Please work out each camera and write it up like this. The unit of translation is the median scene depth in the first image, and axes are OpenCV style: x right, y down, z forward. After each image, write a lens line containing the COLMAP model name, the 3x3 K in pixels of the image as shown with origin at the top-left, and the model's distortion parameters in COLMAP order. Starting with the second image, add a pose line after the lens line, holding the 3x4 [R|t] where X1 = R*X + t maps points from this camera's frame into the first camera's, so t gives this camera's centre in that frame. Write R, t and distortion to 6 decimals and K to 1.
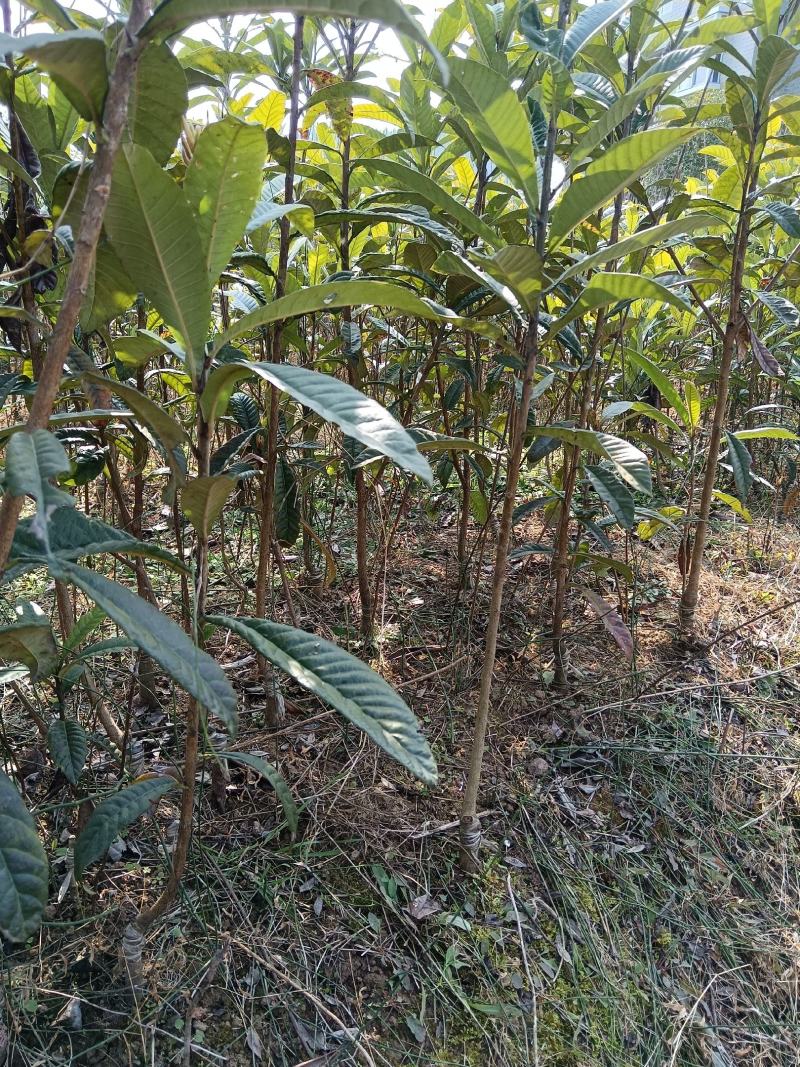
lens RADIAL K [[857.8, 0, 400.0], [0, 857.8, 533.5], [0, 0, 1]] dist [0.003533, 0.002757]
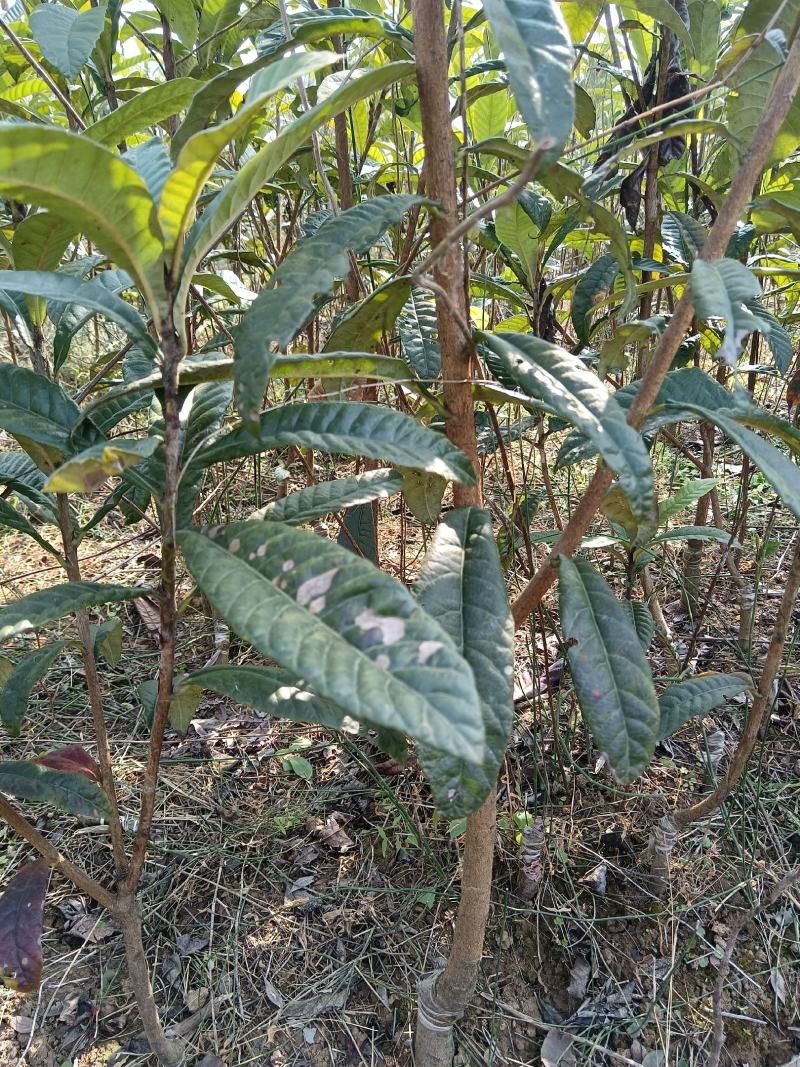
lens RADIAL K [[857.8, 0, 400.0], [0, 857.8, 533.5], [0, 0, 1]] dist [0.003533, 0.002757]
pose [[0.825861, 0.166076, -0.538861, -0.083667], [-0.118961, 0.985450, 0.121395, 0.049548], [0.551182, -0.036152, 0.833602, 0.024170]]
